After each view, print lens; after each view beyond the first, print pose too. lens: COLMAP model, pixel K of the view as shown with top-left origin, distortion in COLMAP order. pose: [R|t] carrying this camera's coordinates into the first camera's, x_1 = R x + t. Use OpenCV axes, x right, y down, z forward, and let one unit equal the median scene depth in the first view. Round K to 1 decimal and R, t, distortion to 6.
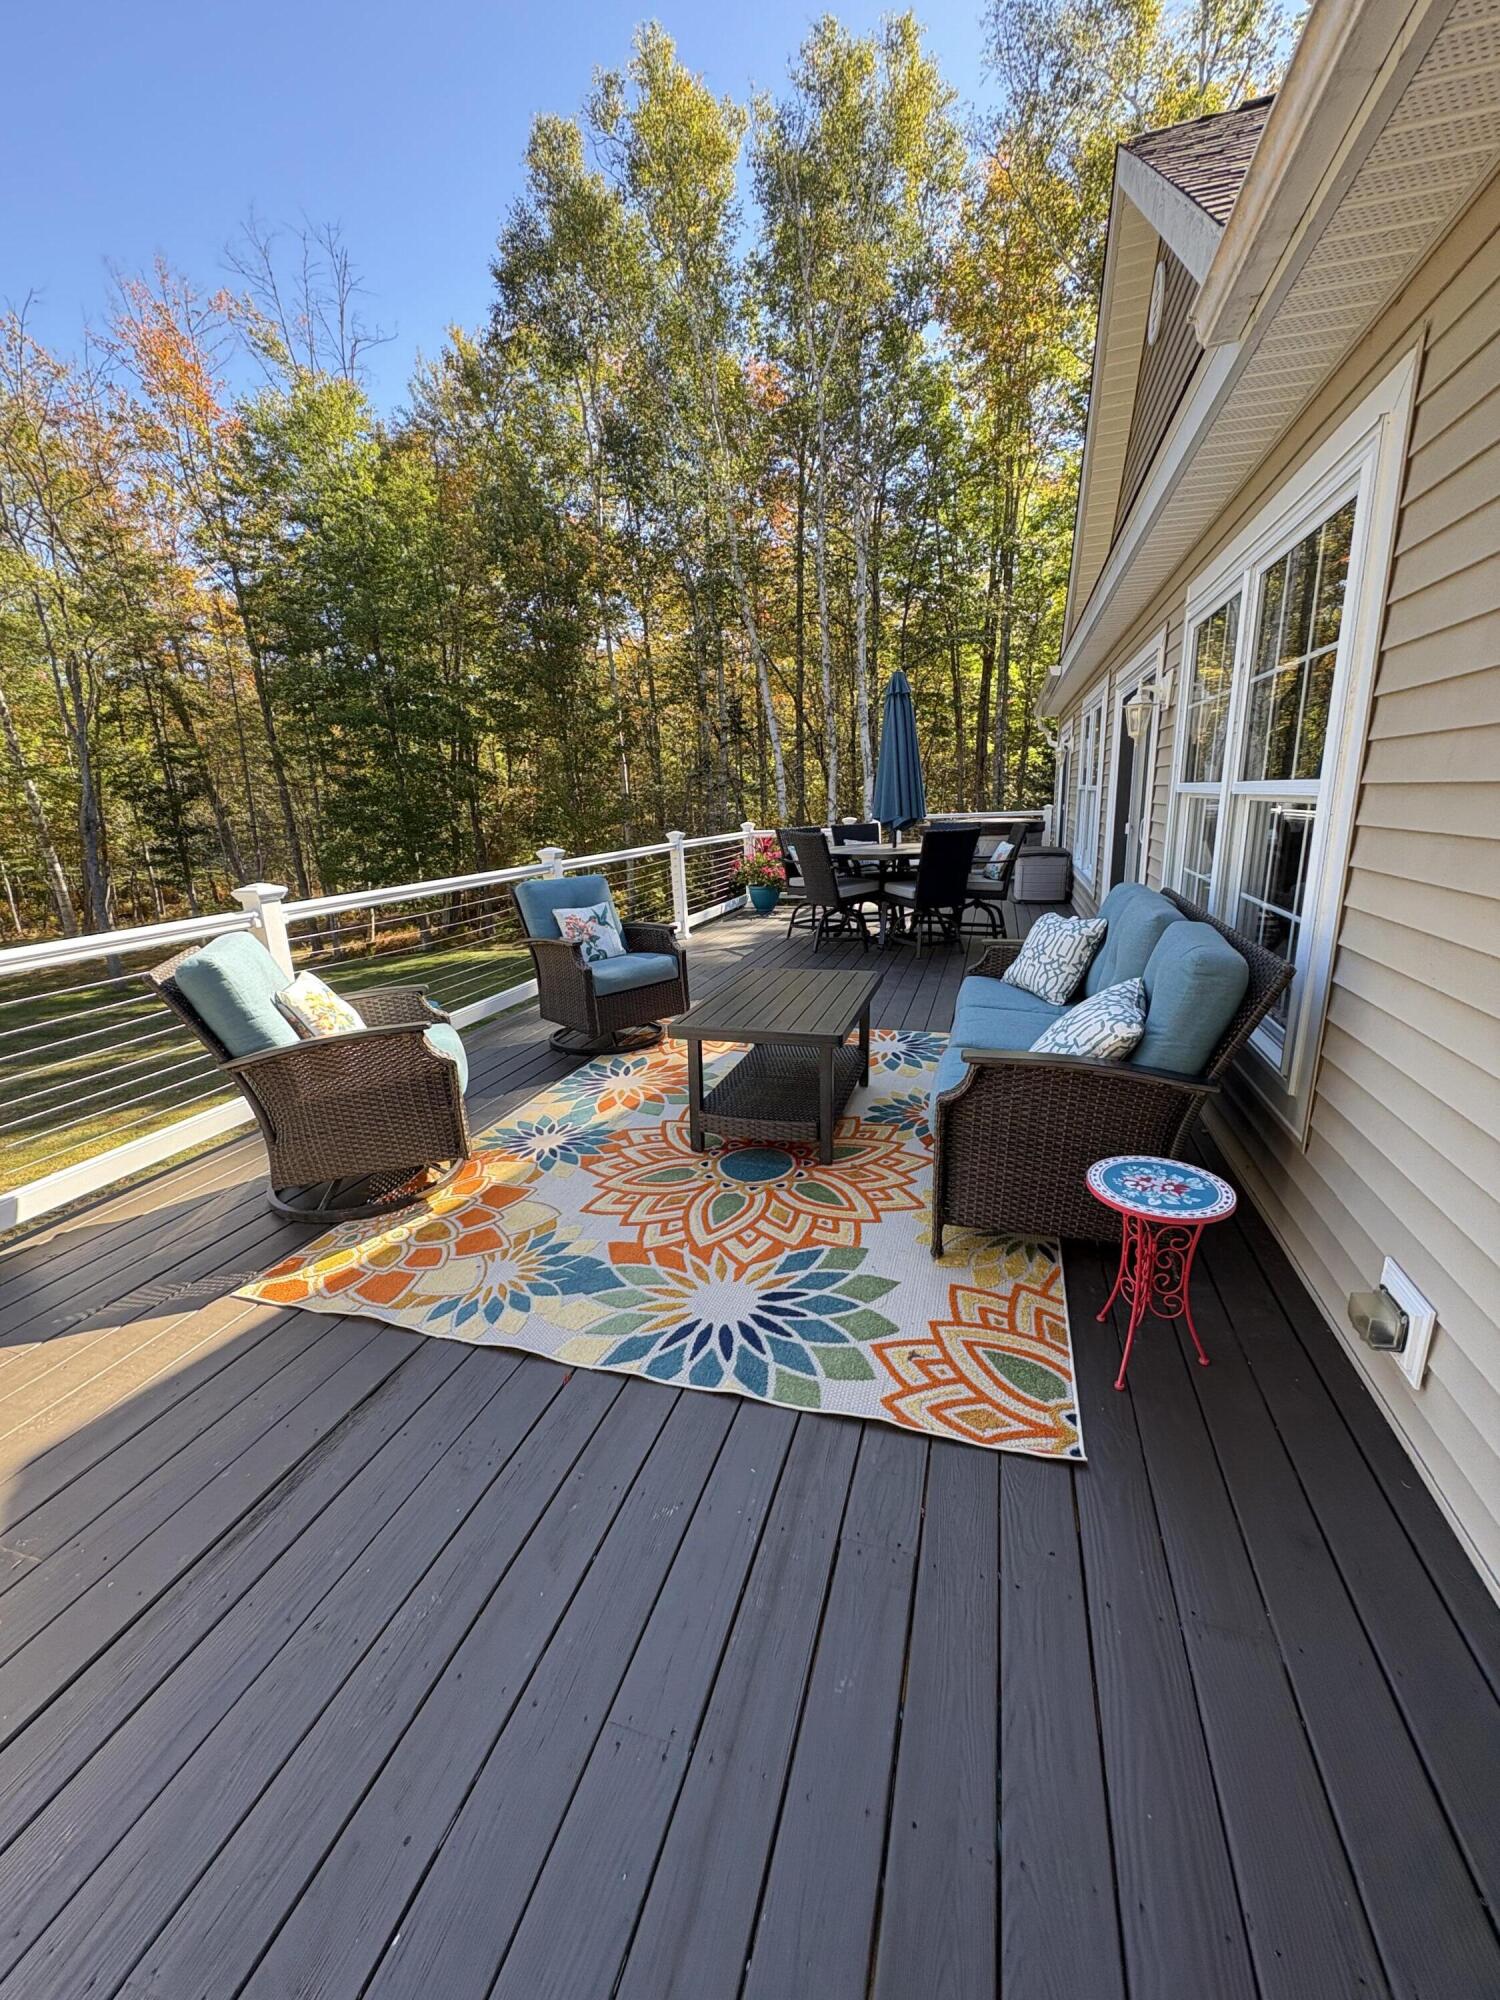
lens RADIAL K [[798.1, 0, 749.5], [0, 798.1, 1010.4], [0, 0, 1]] dist [0.001114, 0.000594]
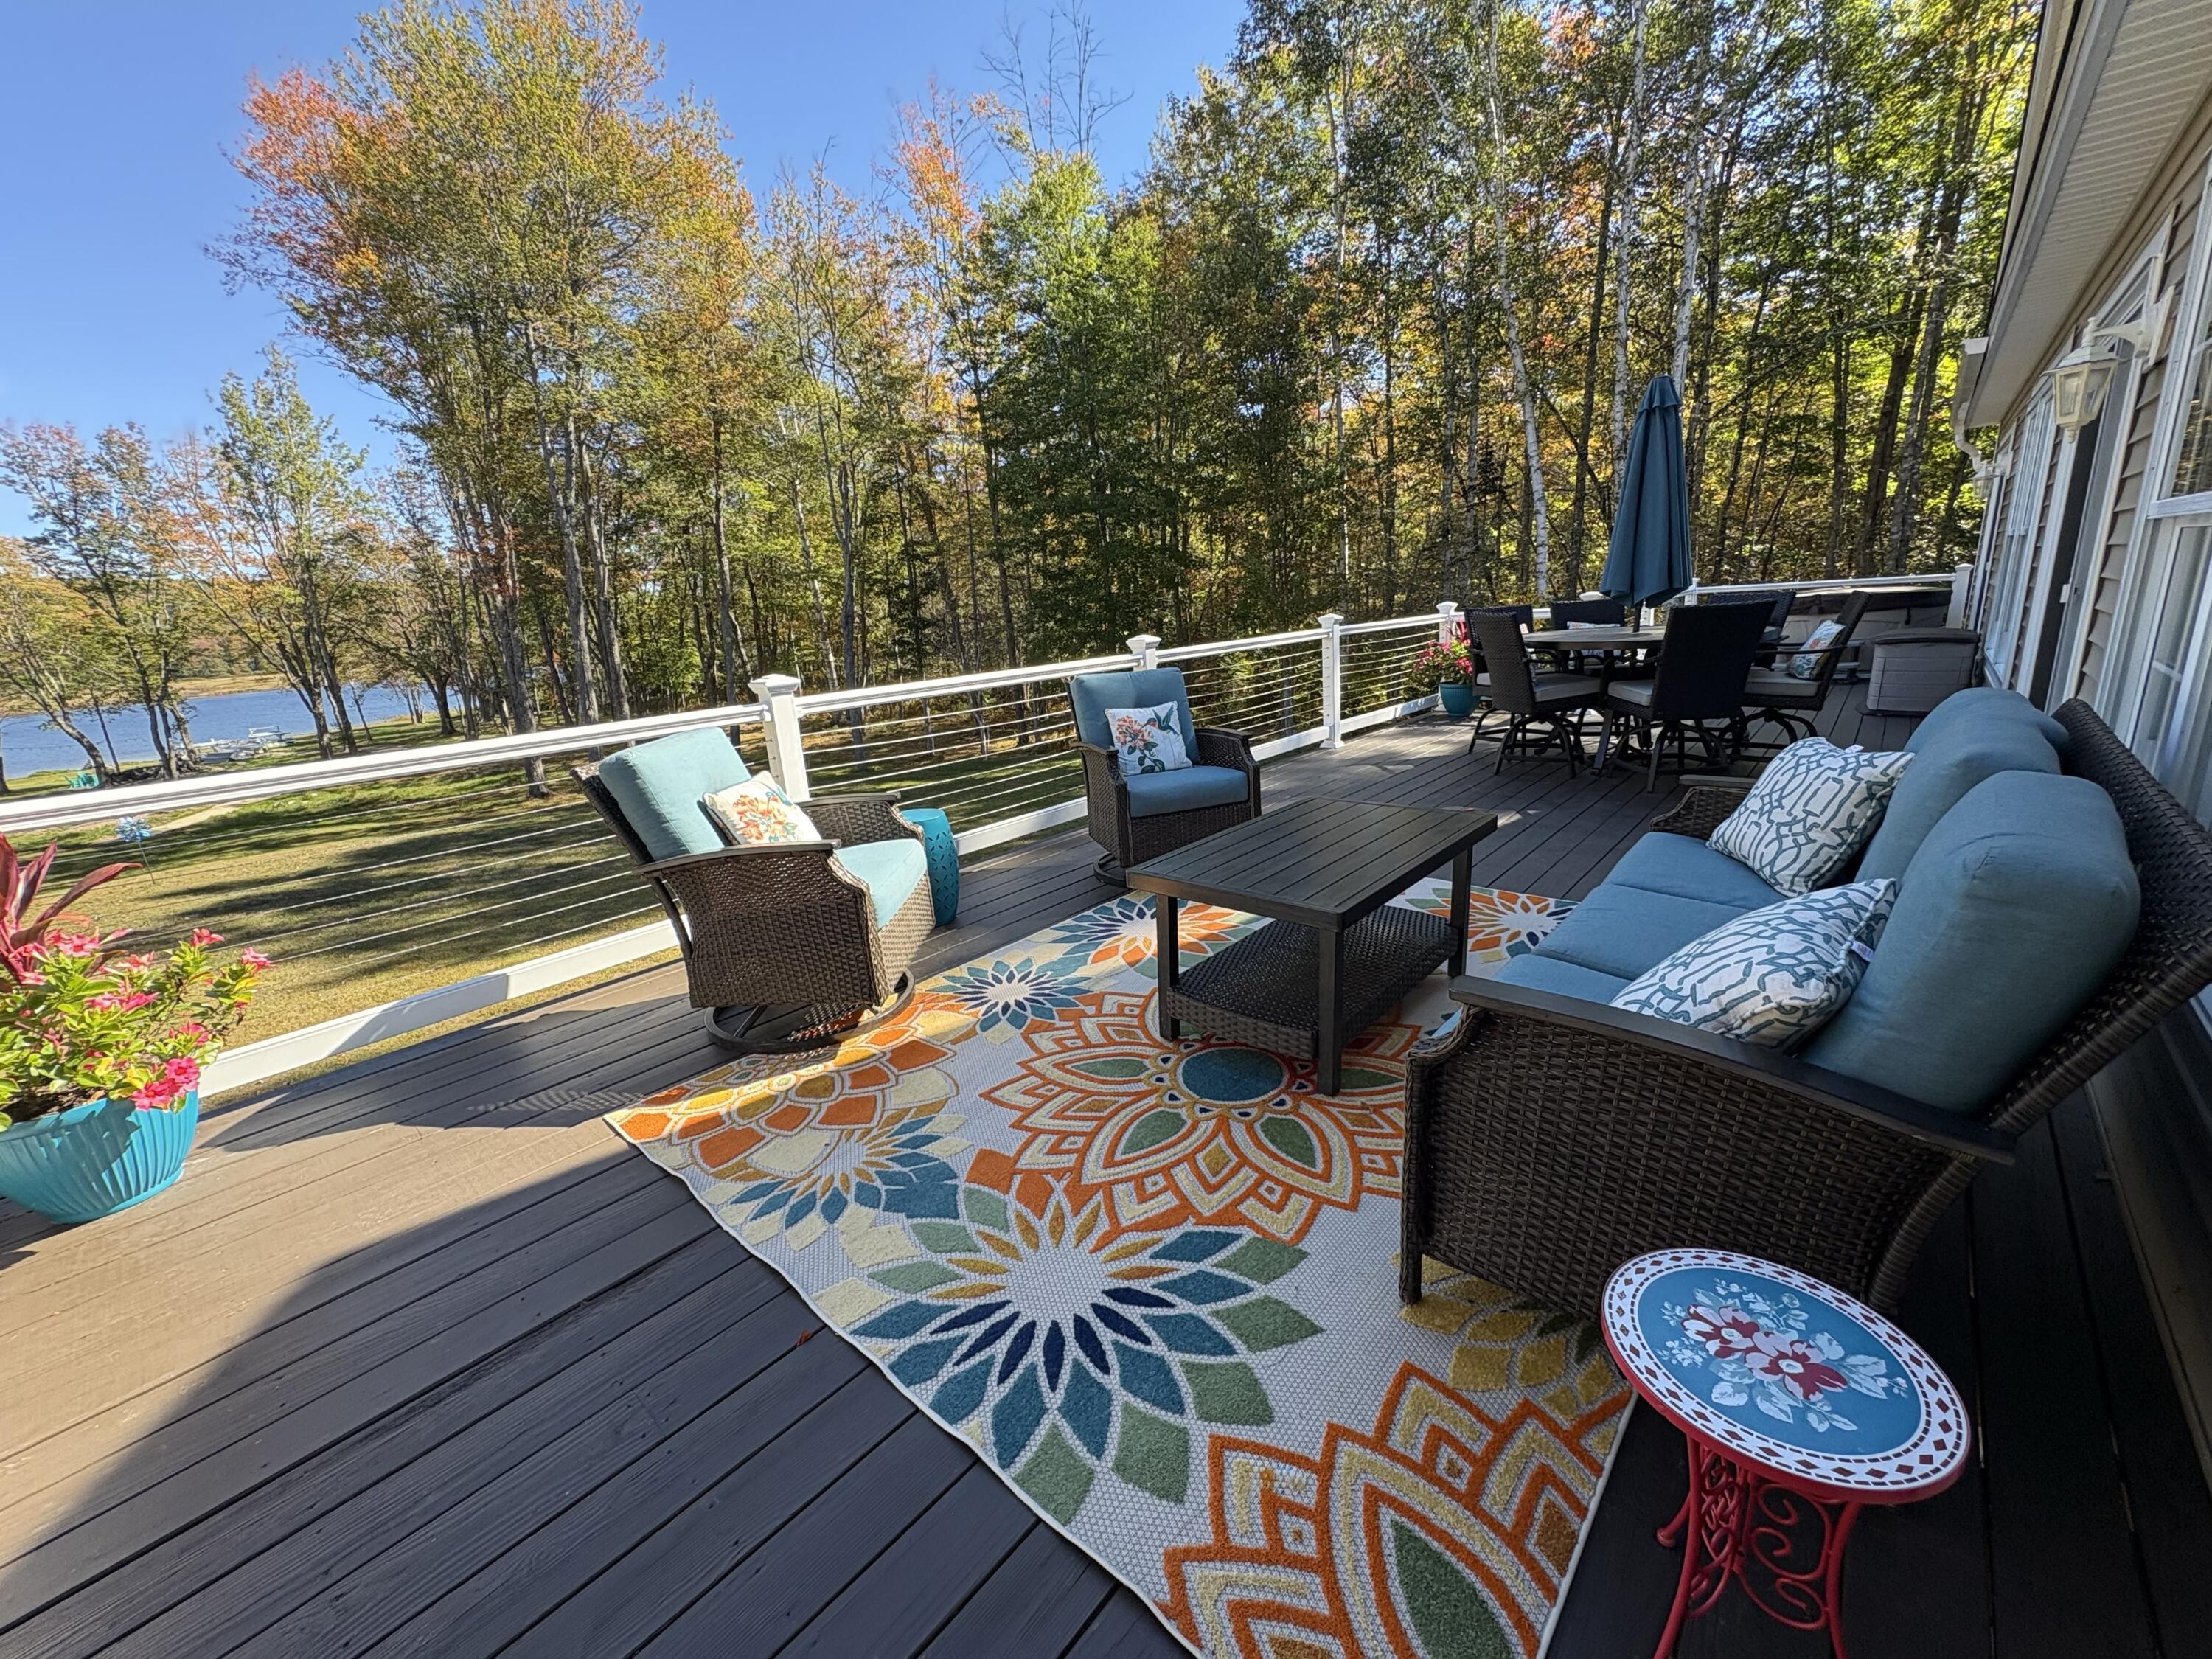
lens RADIAL K [[882.7, 0, 1104.8], [0, 882.7, 835.6], [0, 0, 1]] dist [0.001114, 0.000594]
pose [[0.908788, 0.084844, -0.408541, 0.081752], [-0.076706, 0.996393, 0.036295, -0.015796], [0.410147, -0.001647, 0.912018, 0.088823]]
